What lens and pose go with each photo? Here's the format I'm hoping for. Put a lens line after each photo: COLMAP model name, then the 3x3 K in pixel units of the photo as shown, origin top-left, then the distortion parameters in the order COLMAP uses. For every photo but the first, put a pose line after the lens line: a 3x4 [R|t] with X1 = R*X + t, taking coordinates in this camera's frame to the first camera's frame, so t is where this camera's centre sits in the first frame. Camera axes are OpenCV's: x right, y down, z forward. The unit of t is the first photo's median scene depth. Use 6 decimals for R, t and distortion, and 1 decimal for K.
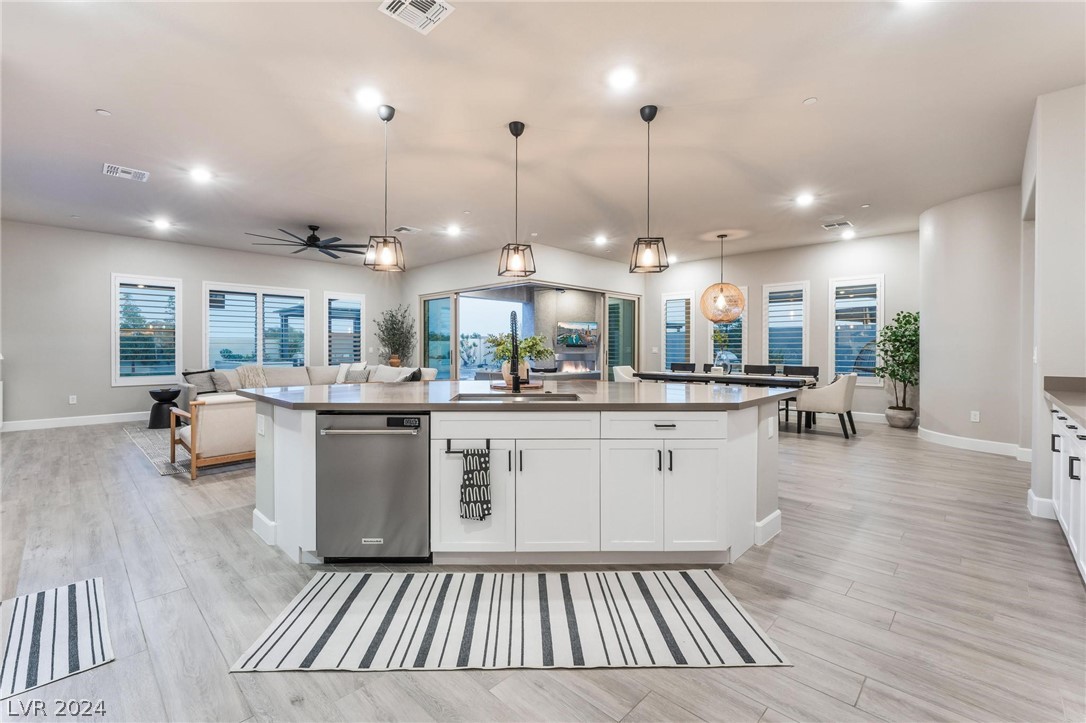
lens RADIAL K [[467.5, 0, 532.7], [0, 467.5, 348.6], [0, 0, 1]] dist [-0.003139, -0.000282]
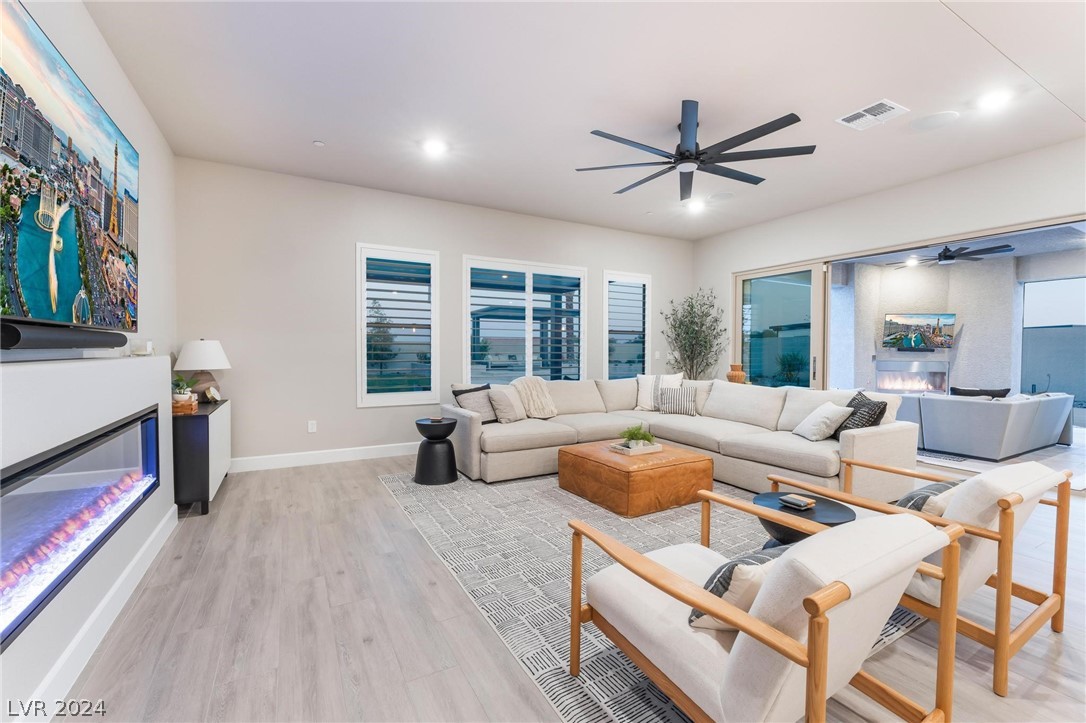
lens RADIAL K [[452.7, 0, 543.9], [0, 452.7, 358.0], [0, 0, 1]] dist [-0.002656, -0.000134]
pose [[0.962810, 0.006309, -0.270106, -0.484952], [-0.002825, 0.999908, 0.013287, -0.002267], [0.270165, -0.012030, 0.962739, 0.456306]]
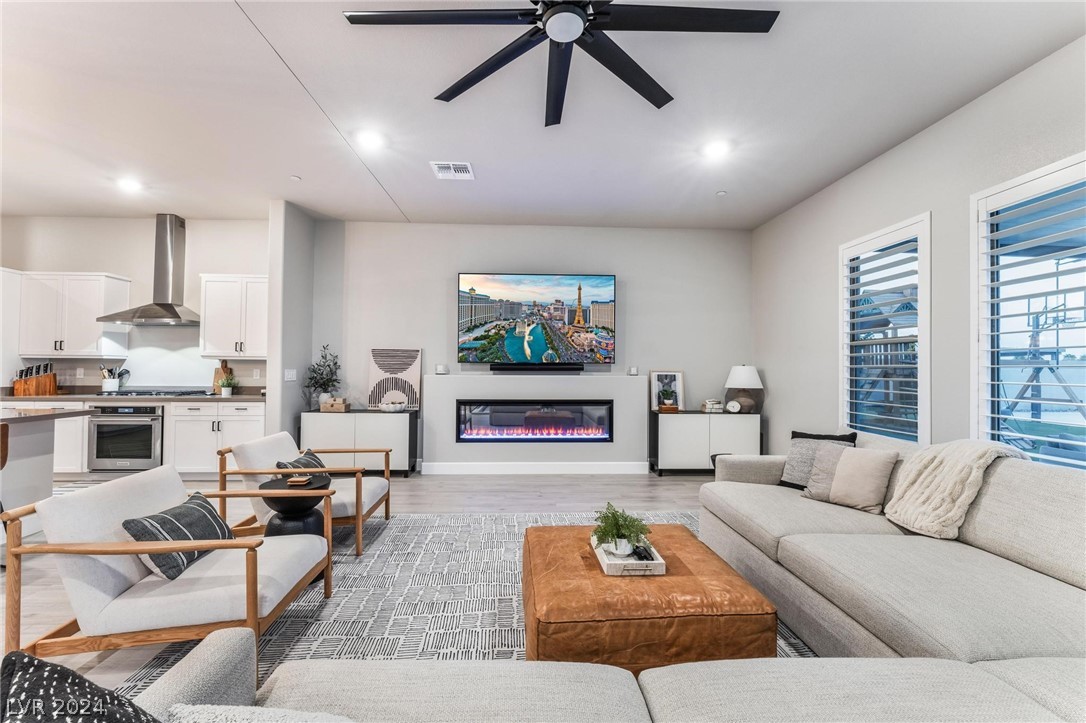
lens RADIAL K [[446.0, 0, 542.7], [0, 446.0, 362.8], [0, 0, 1]] dist [0.000351, -0.000255]
pose [[-0.682757, -0.016044, -0.730470, -0.268058], [-0.009359, 0.999869, -0.013213, -0.009318], [0.730586, -0.002185, -0.682817, 1.171317]]
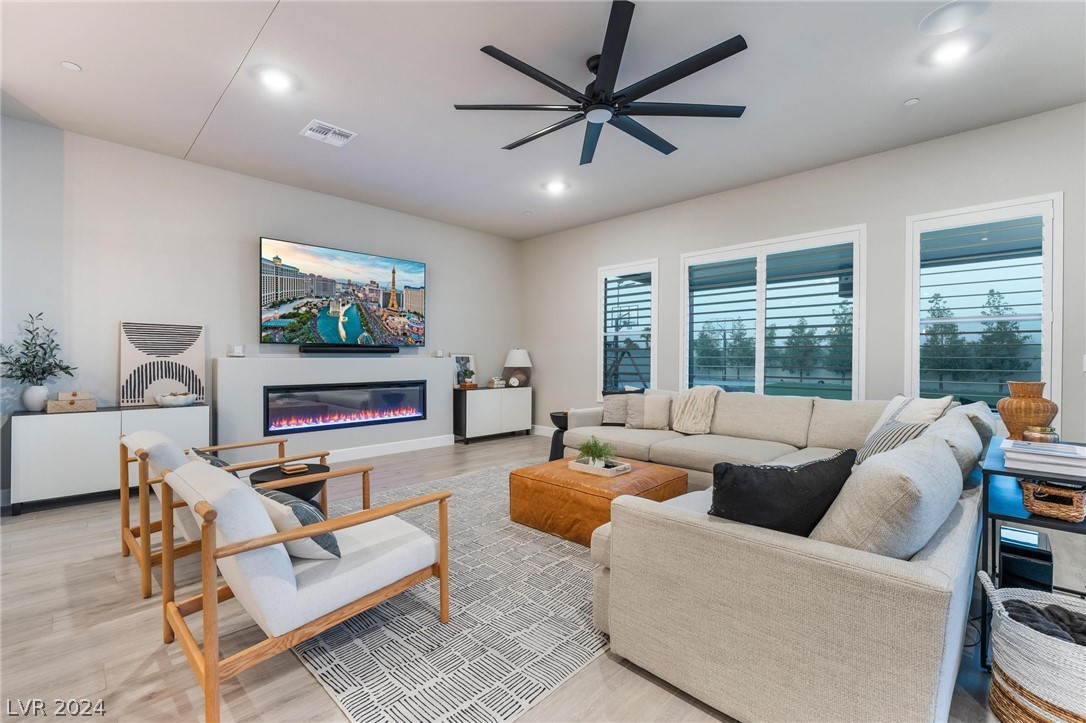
lens RADIAL K [[467.3, 0, 532.2], [0, 467.3, 364.8], [0, 0, 1]] dist [0.002153, 0.000248]
pose [[-0.015780, 0.011505, -0.999809, -0.051726], [-0.003913, 0.999925, 0.011568, 0.003462], [0.999868, 0.004094, -0.015733, 0.948302]]
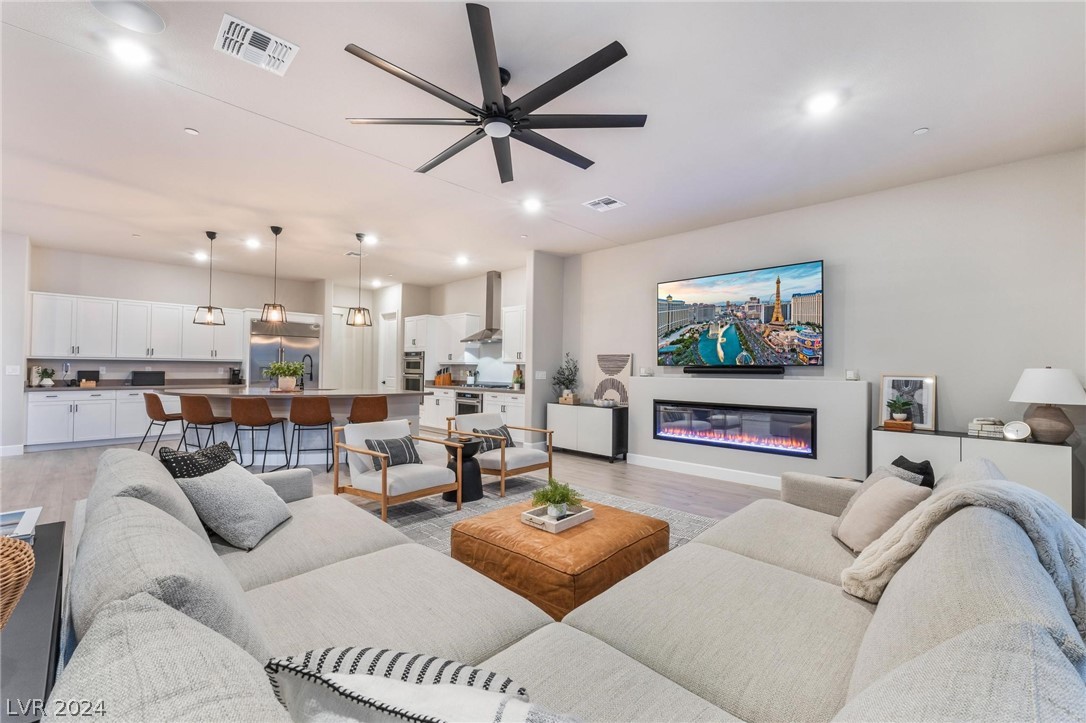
lens RADIAL K [[452.5, 0, 541.9], [0, 452.5, 363.4], [0, 0, 1]] dist [-0.001939, -0.000401]
pose [[-0.999884, -0.012493, -0.008763, -0.505579], [-0.012392, 0.999857, -0.011534, -0.010005], [0.008906, -0.011424, -0.999895, 1.385155]]
